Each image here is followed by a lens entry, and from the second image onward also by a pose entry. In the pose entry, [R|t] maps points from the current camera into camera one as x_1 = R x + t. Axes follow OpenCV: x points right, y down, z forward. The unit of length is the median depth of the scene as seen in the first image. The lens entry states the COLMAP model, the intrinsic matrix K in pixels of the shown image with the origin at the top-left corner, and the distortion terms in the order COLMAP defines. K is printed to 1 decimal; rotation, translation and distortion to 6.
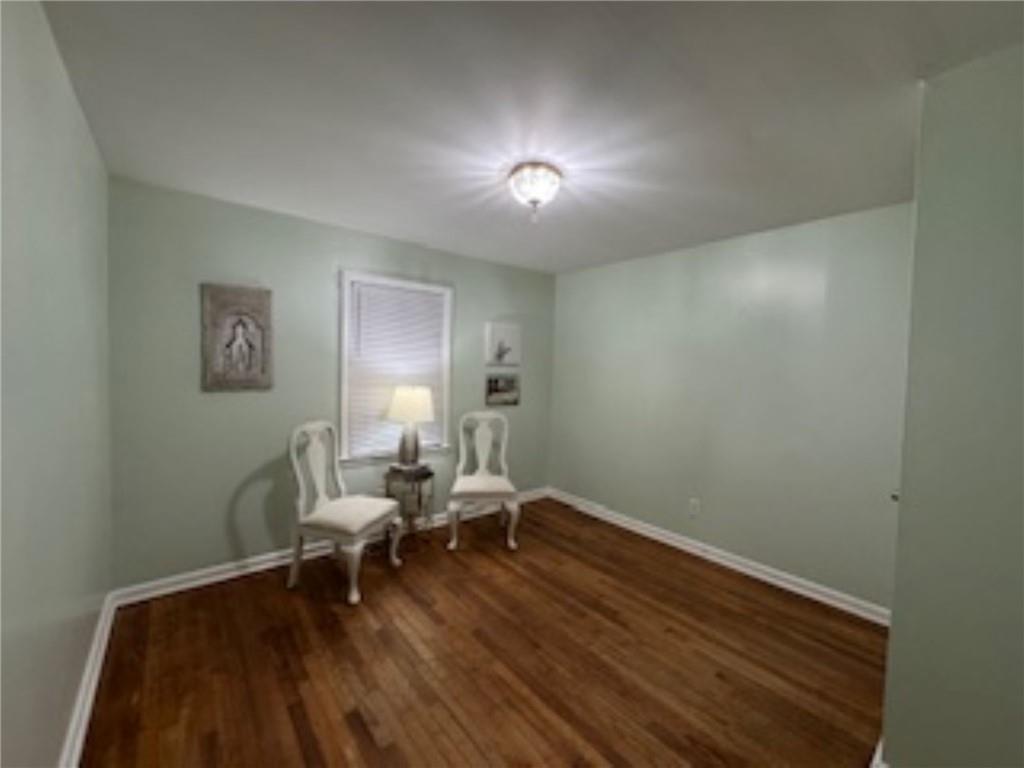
lens RADIAL K [[414.5, 0, 512.0], [0, 414.5, 384.0], [0, 0, 1]] dist [0.002412, 0.000131]
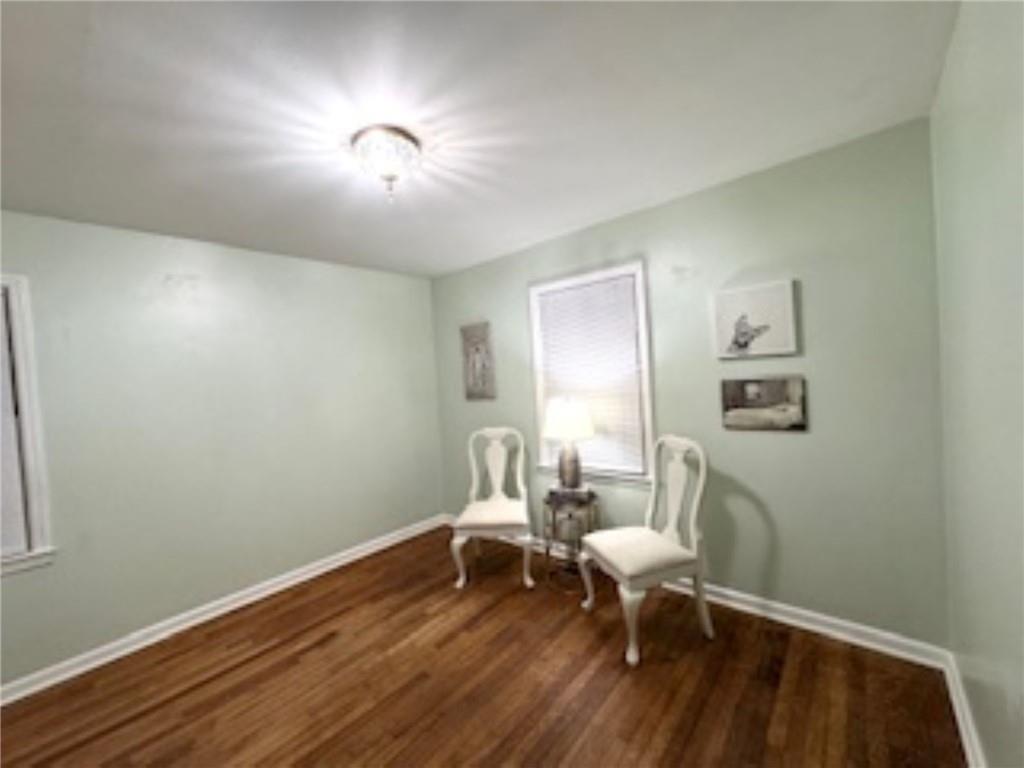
lens RADIAL K [[414.5, 0, 512.0], [0, 414.5, 384.0], [0, 0, 1]] dist [0.002412, 0.000131]
pose [[0.154257, -0.020919, -0.987809, 0.723348], [0.014826, 0.999712, -0.018855, -0.008042], [0.987920, -0.011736, 0.154523, 0.904551]]
